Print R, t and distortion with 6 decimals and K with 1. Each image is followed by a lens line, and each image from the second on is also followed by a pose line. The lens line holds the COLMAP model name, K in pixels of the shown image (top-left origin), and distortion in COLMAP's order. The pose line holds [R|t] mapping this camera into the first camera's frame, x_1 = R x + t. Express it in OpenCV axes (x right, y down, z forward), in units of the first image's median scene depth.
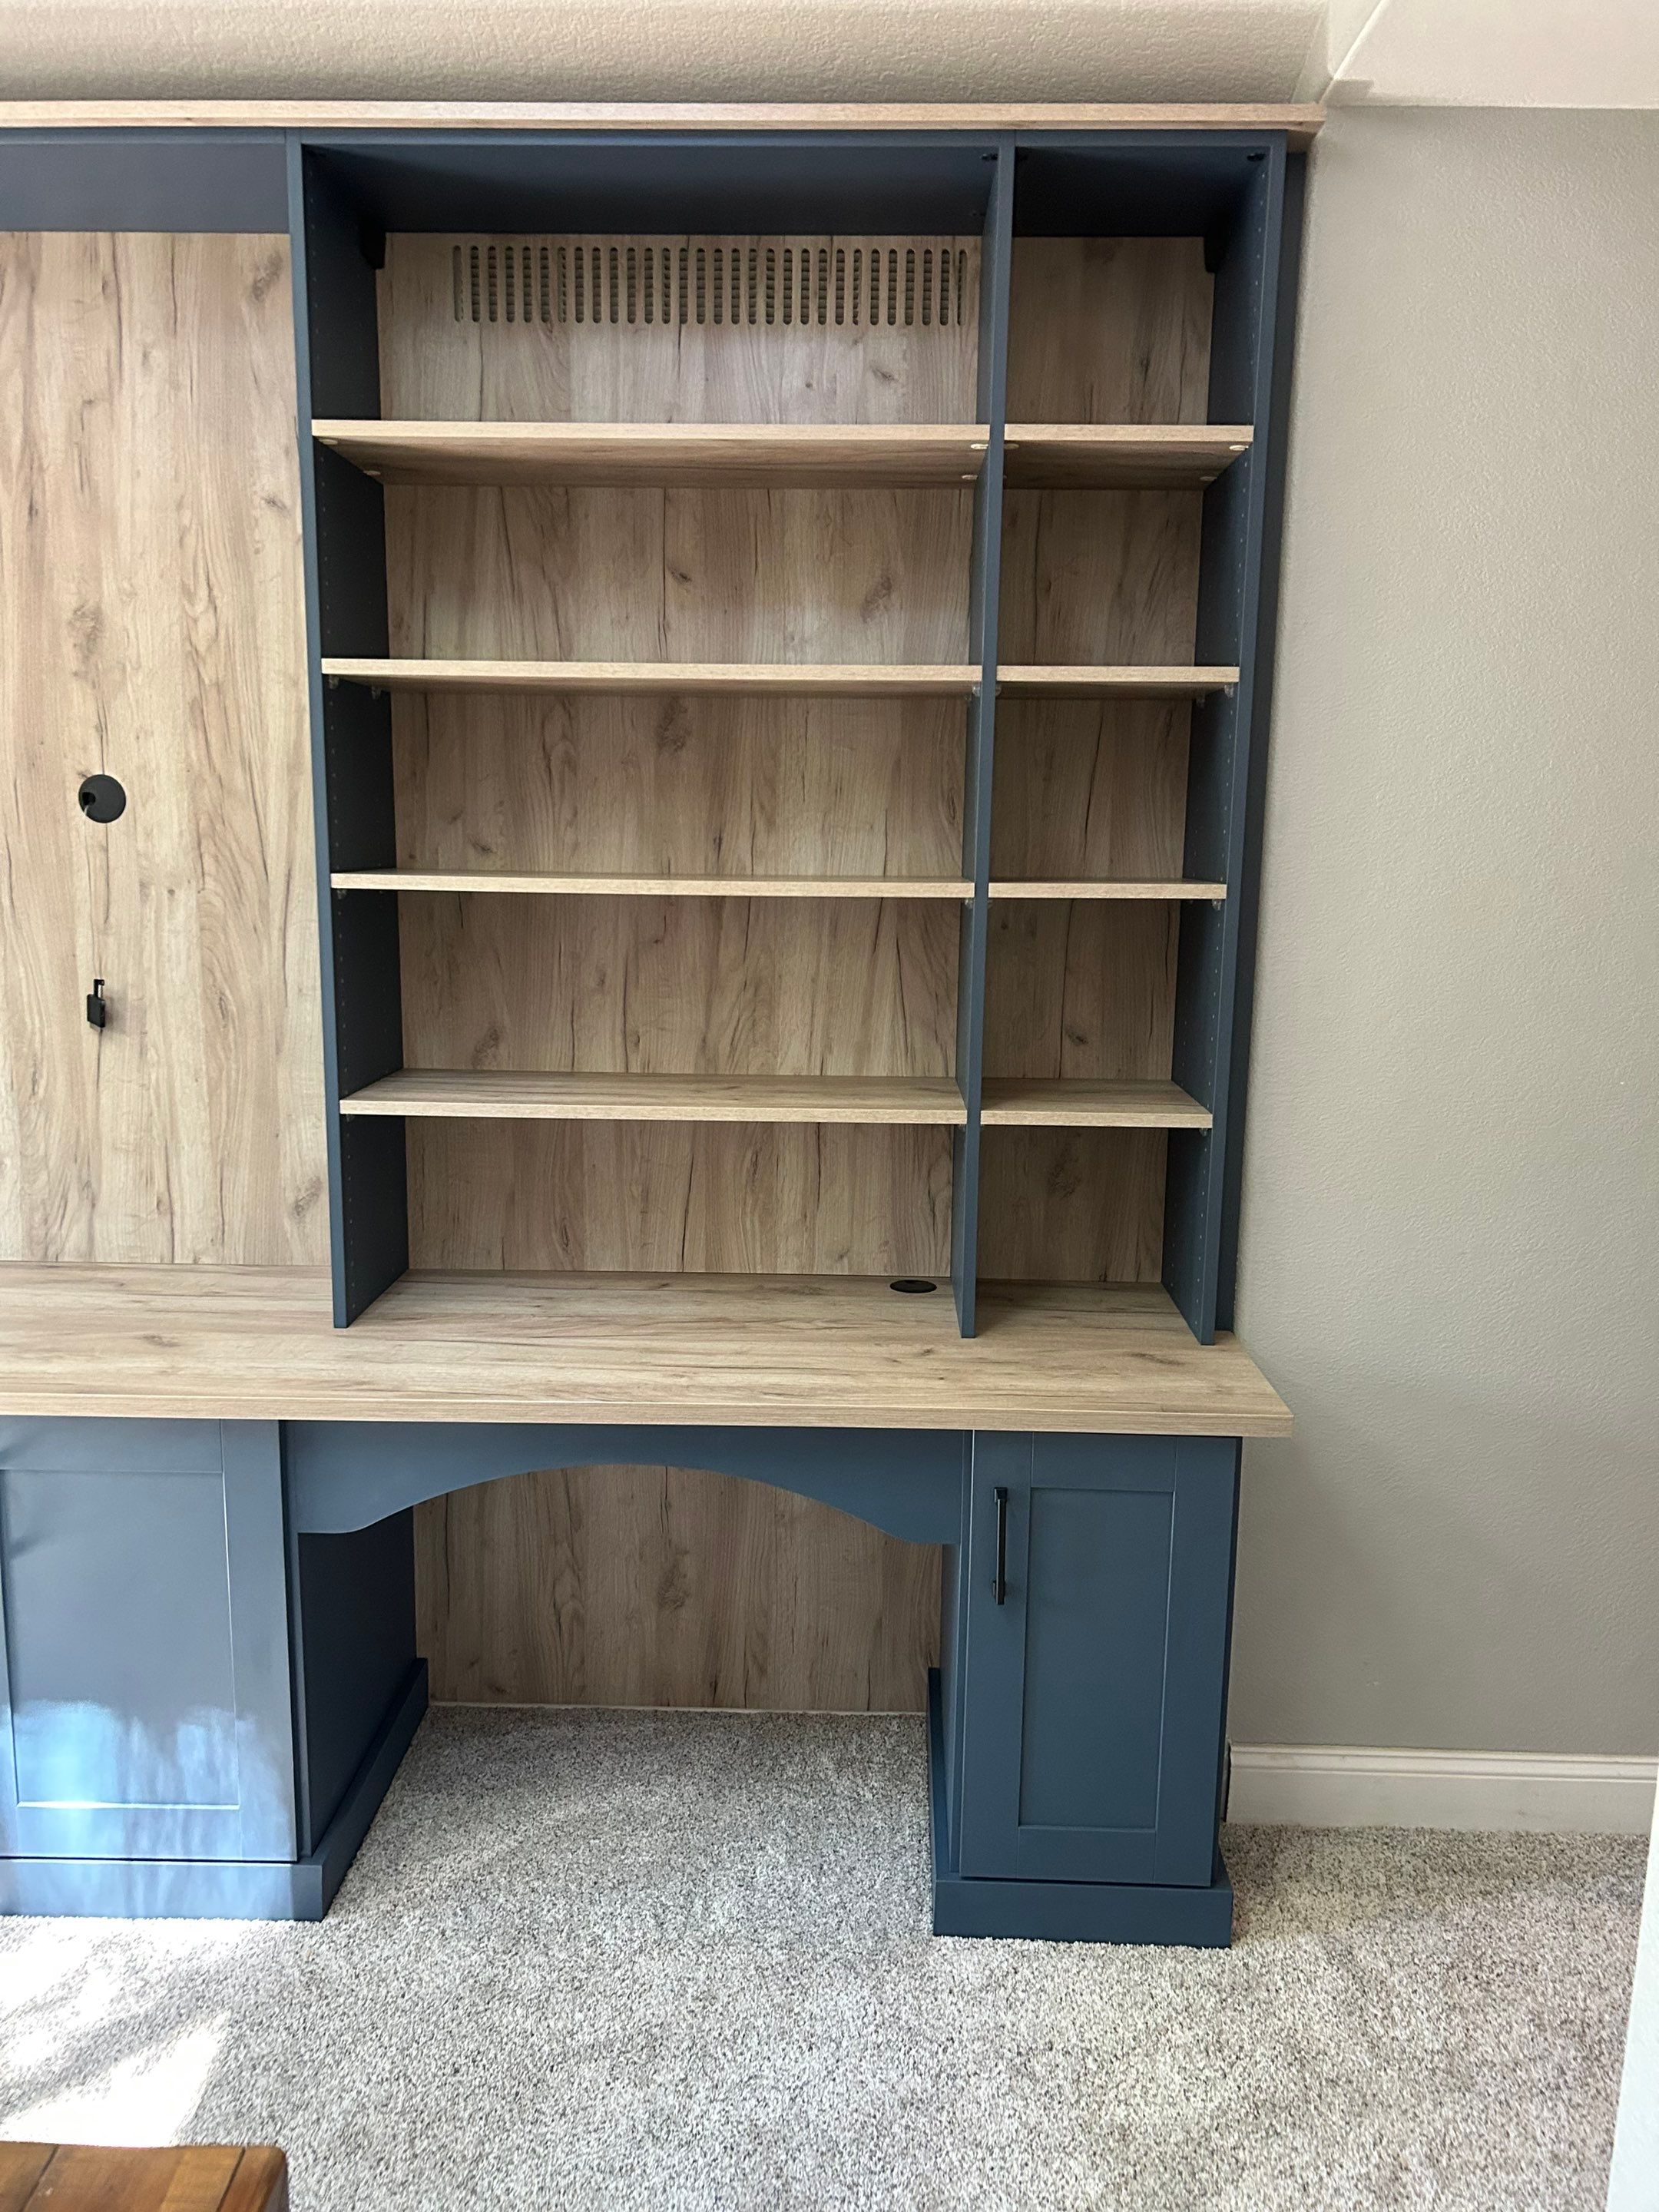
lens RADIAL K [[1675.8, 0, 826.2], [0, 1675.8, 1105.4], [0, 0, 1]] dist [0.059687, -0.068421]
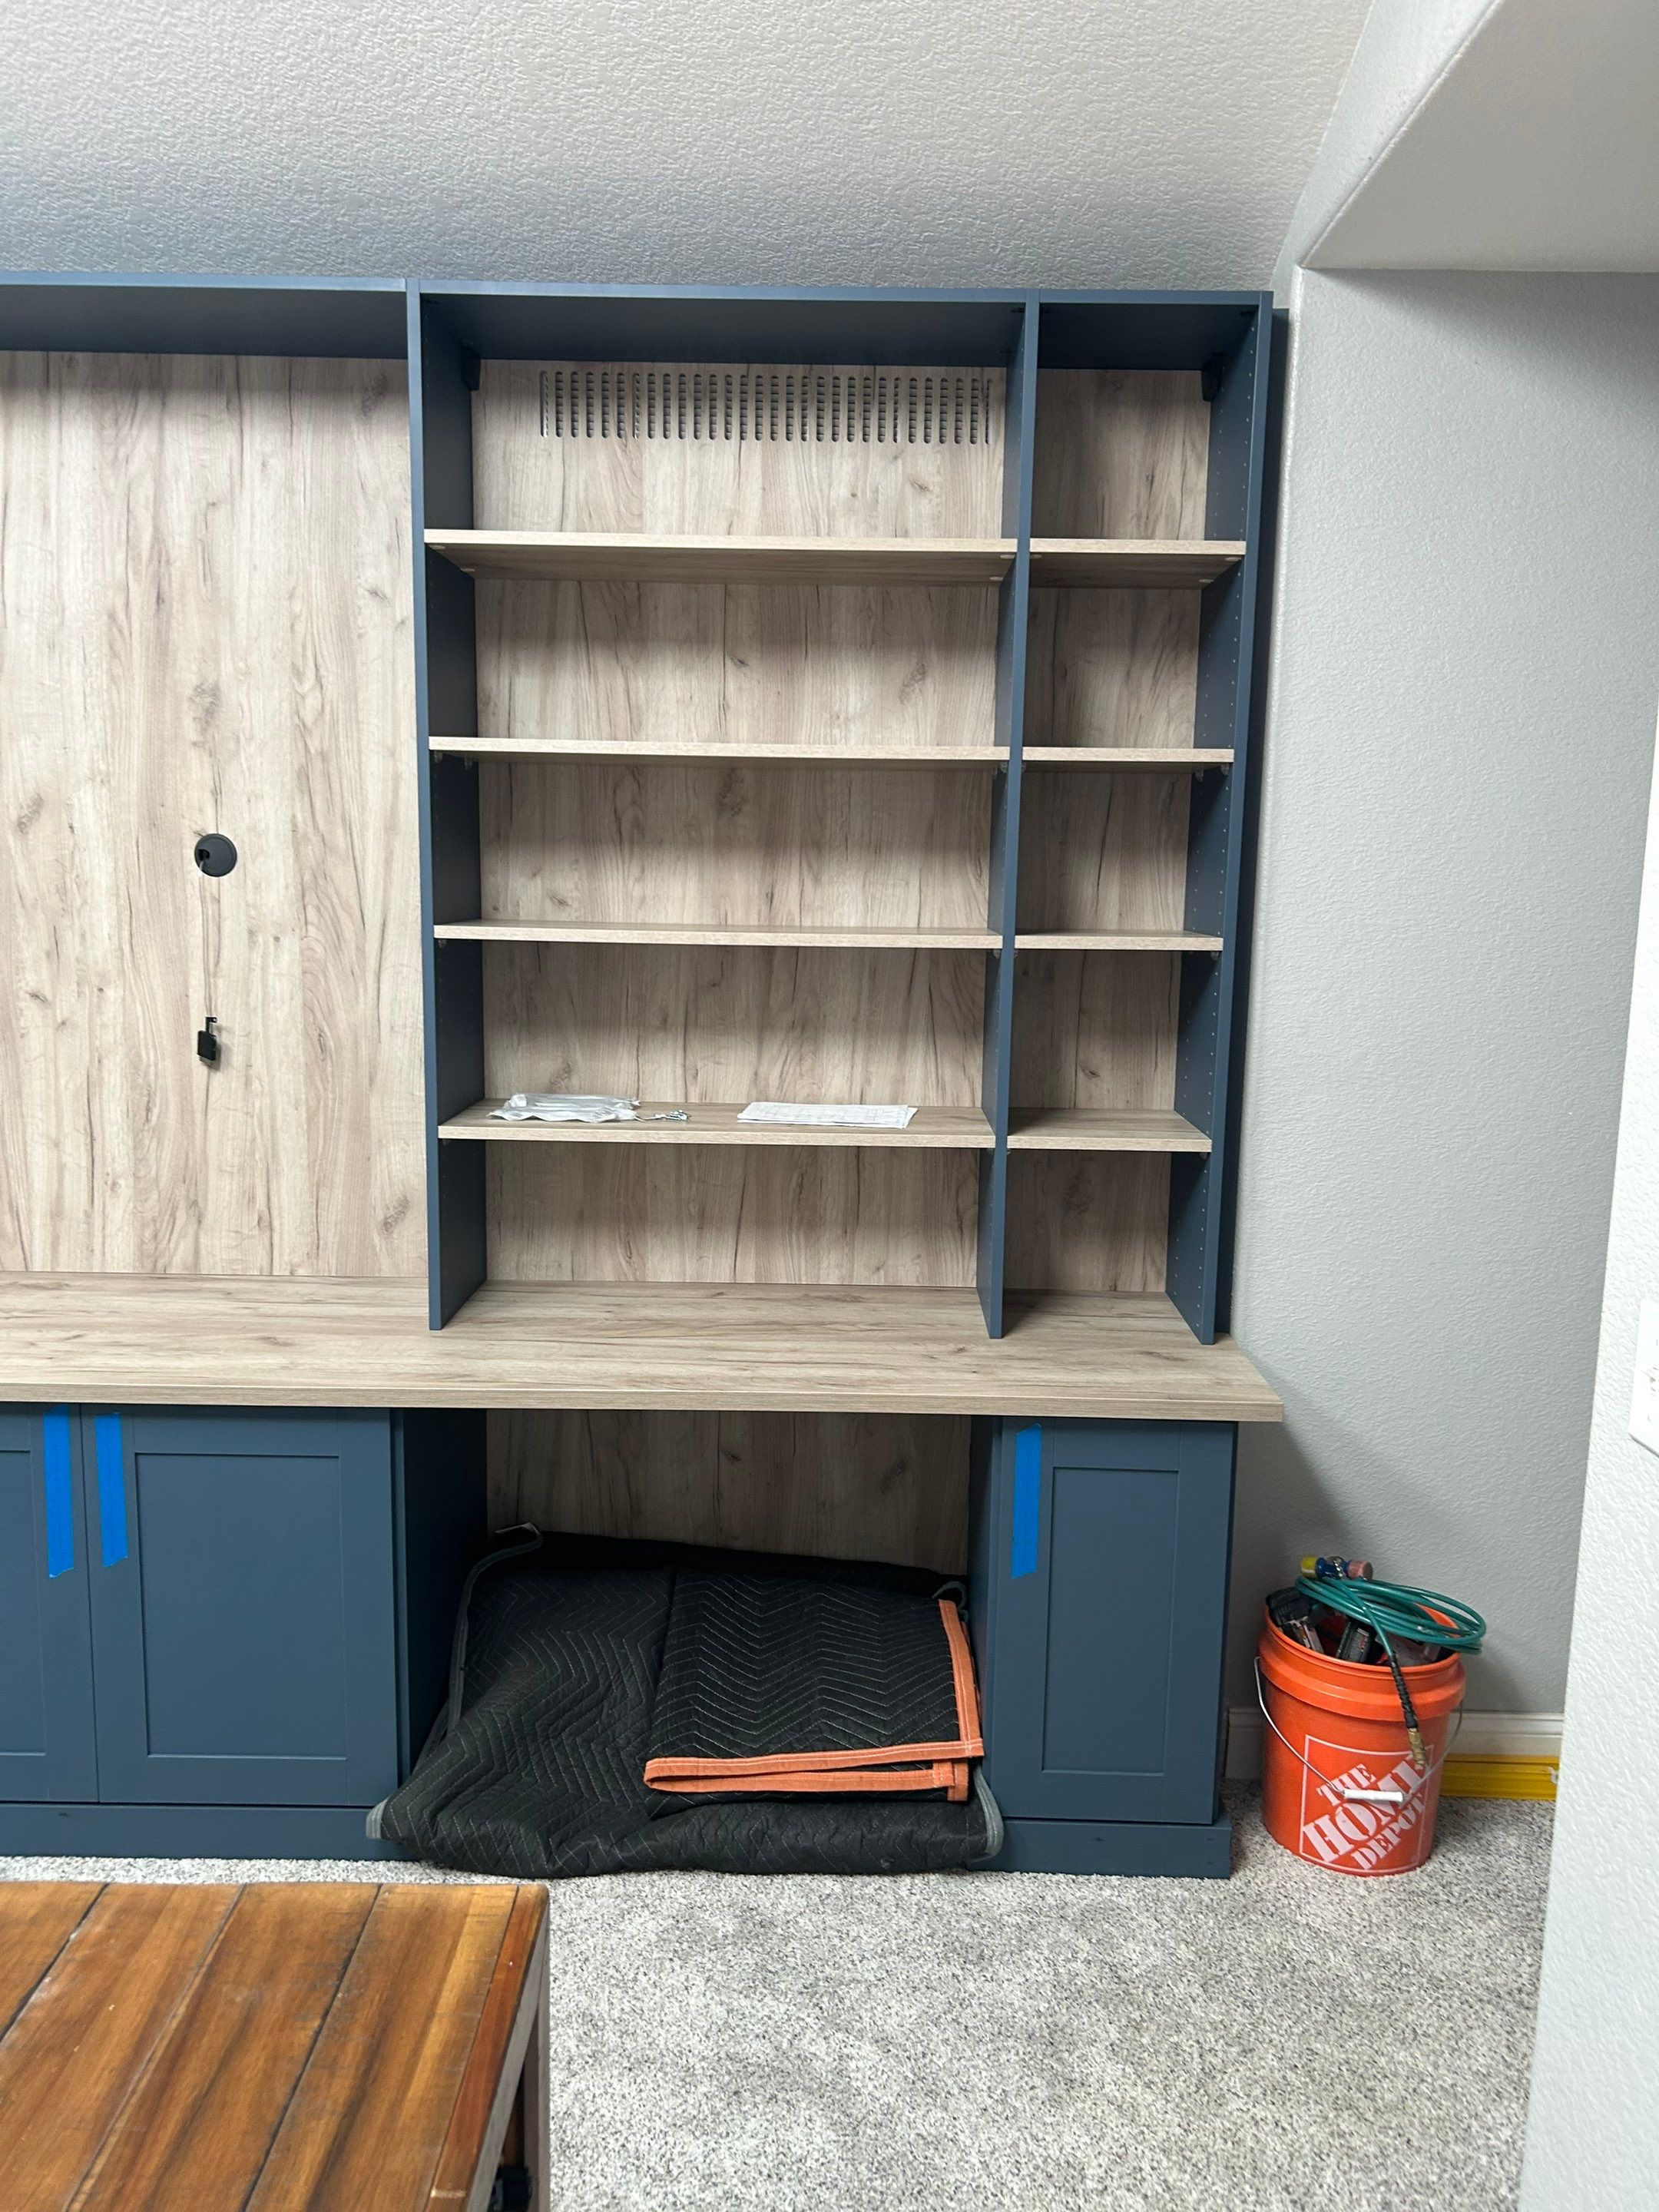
lens RADIAL K [[1675.8, 0, 851.9], [0, 1675.8, 1104.2], [0, 0, 1]] dist [0.059687, -0.068421]
pose [[0.999808, 0.001898, 0.019491, -0.032725], [-0.001495, 0.999785, -0.020667, 0.004853], [-0.019526, 0.020634, 0.999596, -0.119879]]
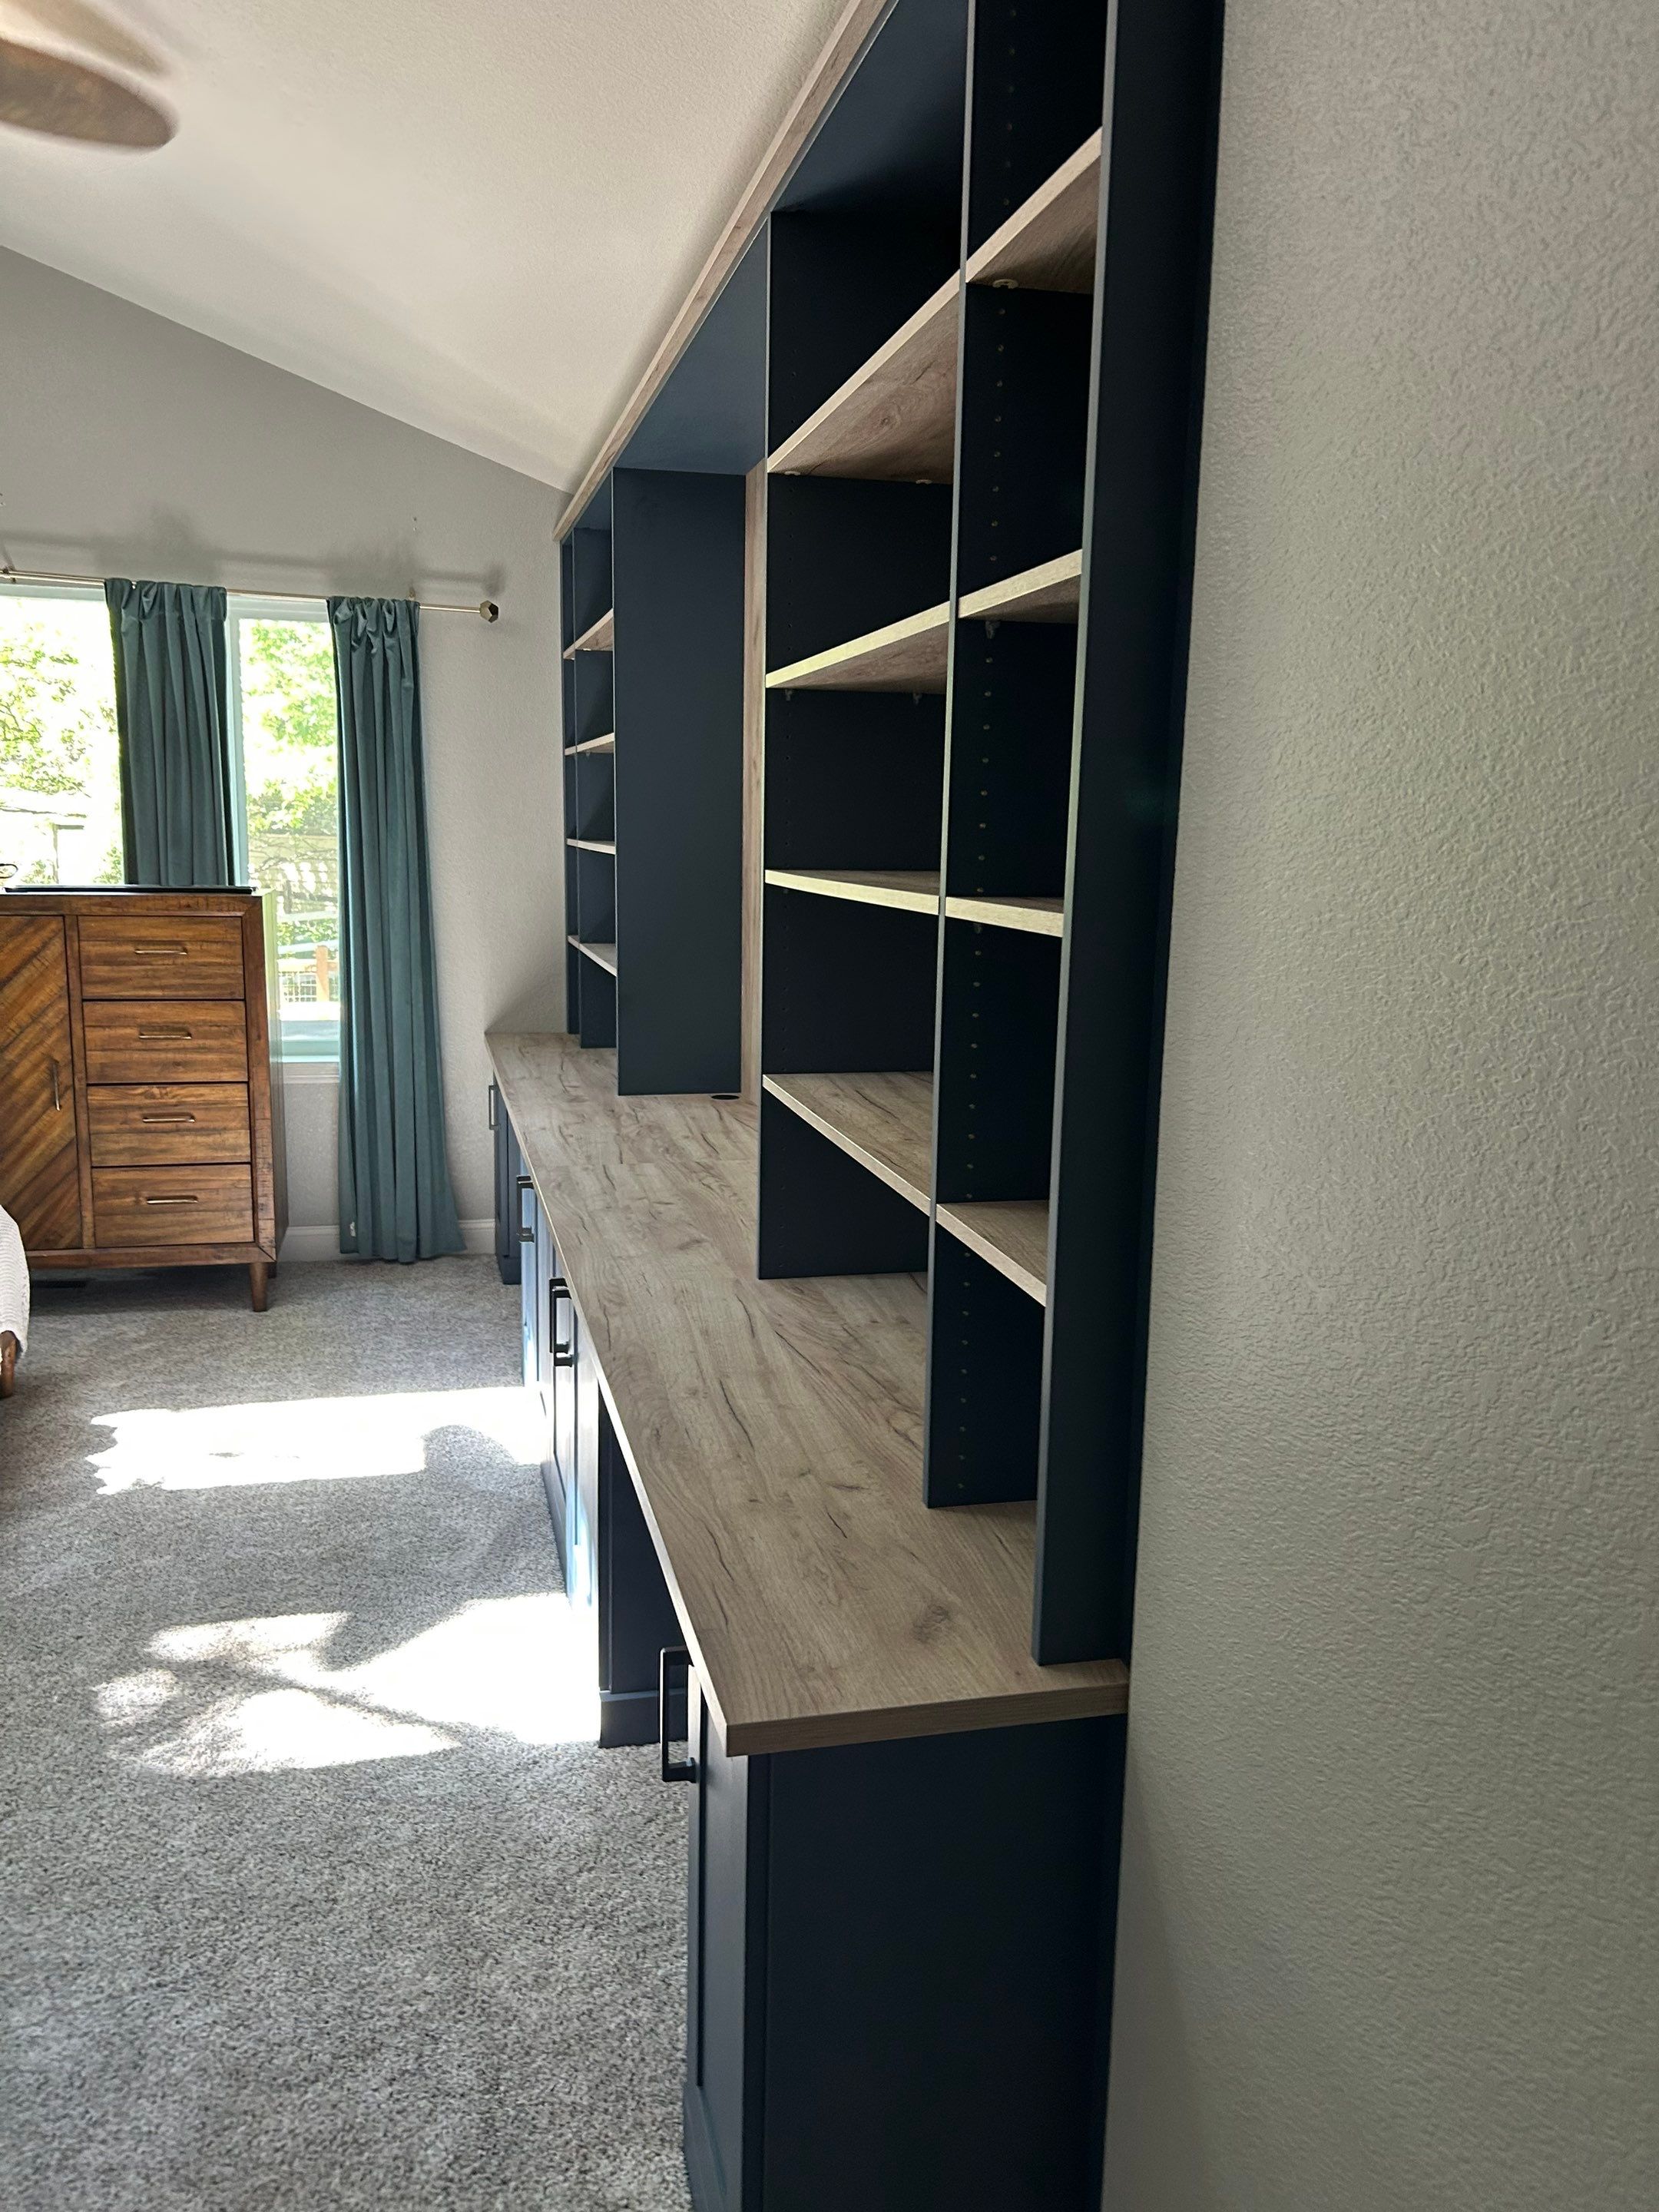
lens RADIAL K [[1675.8, 0, 840.0], [0, 1675.8, 1085.6], [0, 0, 1]] dist [0.059687, -0.068421]
pose [[0.248260, 0.141087, -0.958364, 0.737398], [-0.172707, 0.979932, 0.099523, -0.107493], [0.953173, 0.140808, 0.267644, 0.710417]]
